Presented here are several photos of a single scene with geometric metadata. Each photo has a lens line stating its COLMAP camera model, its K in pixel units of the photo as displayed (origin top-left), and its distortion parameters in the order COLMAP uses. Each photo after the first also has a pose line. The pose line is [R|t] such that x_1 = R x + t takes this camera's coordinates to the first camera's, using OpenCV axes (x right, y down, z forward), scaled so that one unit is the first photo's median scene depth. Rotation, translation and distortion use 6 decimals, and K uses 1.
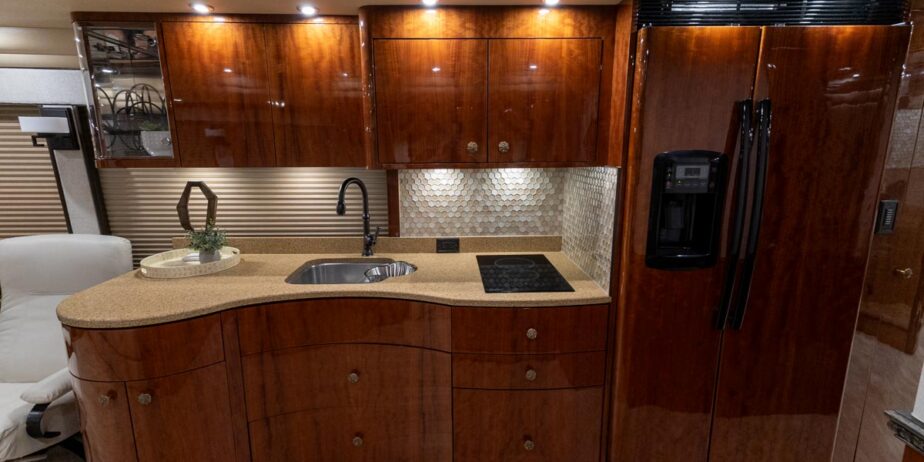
lens RADIAL K [[425.1, 0, 468.3], [0, 425.1, 235.7], [0, 0, 1]] dist [0.046713, -0.000939]
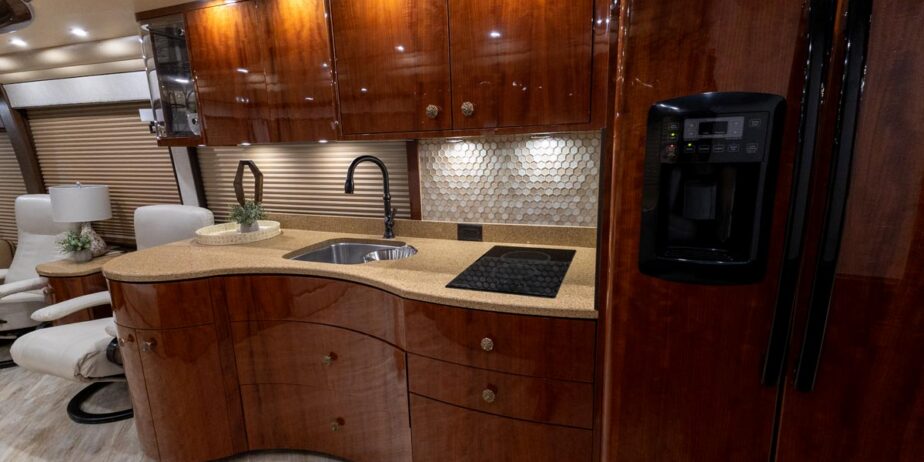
lens RADIAL K [[425.1, 0, 459.0], [0, 425.1, 236.1], [0, 0, 1]] dist [0.046713, -0.000939]
pose [[0.919169, 0.059308, -0.389371, 0.334144], [-0.052506, 0.998225, 0.028098, 0.008084], [0.390347, -0.005382, 0.920652, 0.210765]]
